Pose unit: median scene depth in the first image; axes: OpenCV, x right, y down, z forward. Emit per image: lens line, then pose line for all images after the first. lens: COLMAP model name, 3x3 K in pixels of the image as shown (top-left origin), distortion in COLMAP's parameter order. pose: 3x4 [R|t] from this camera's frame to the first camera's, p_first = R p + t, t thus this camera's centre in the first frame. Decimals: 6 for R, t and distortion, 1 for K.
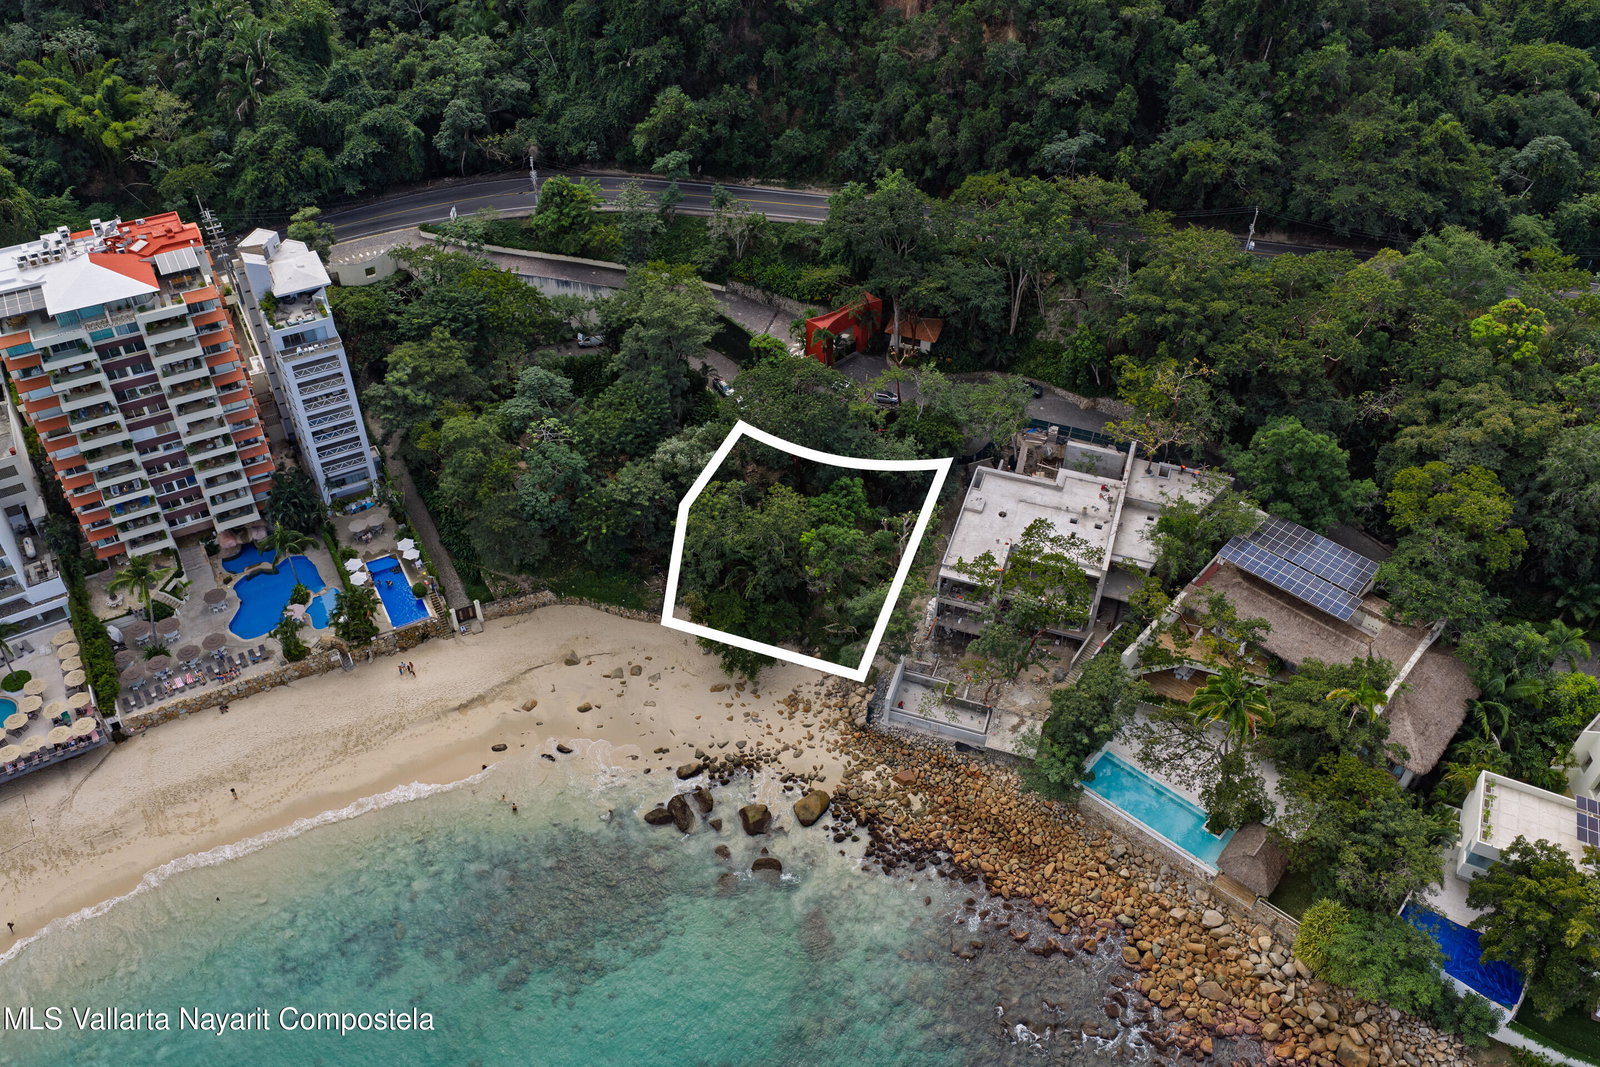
lens RADIAL K [[1328.0, 0, 800.0], [0, 1328.0, 533.5], [0, 0, 1]] dist [0.000488, -0.004135]
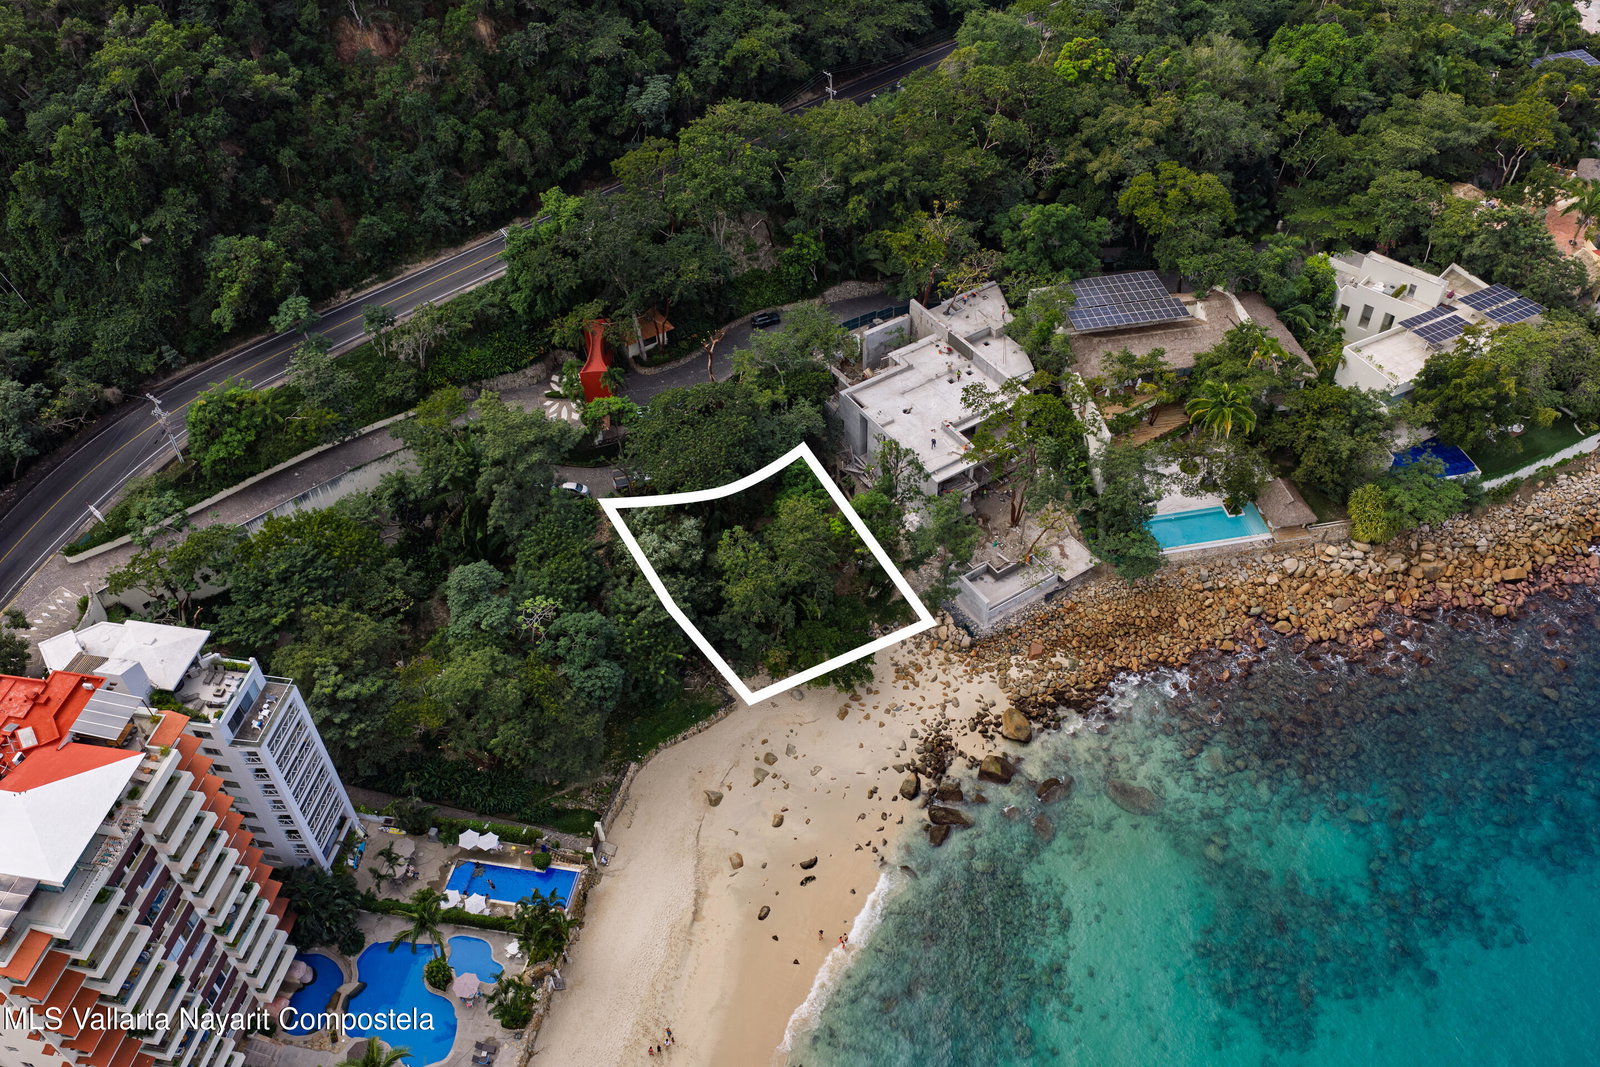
lens RADIAL K [[1328.0, 0, 800.0], [0, 1328.0, 533.5], [0, 0, 1]] dist [0.000488, -0.004135]
pose [[0.623383, -0.575179, 0.529681, -0.534832], [0.556285, 0.802290, 0.216512, -0.221343], [-0.549492, 0.159684, 0.820098, 0.216063]]
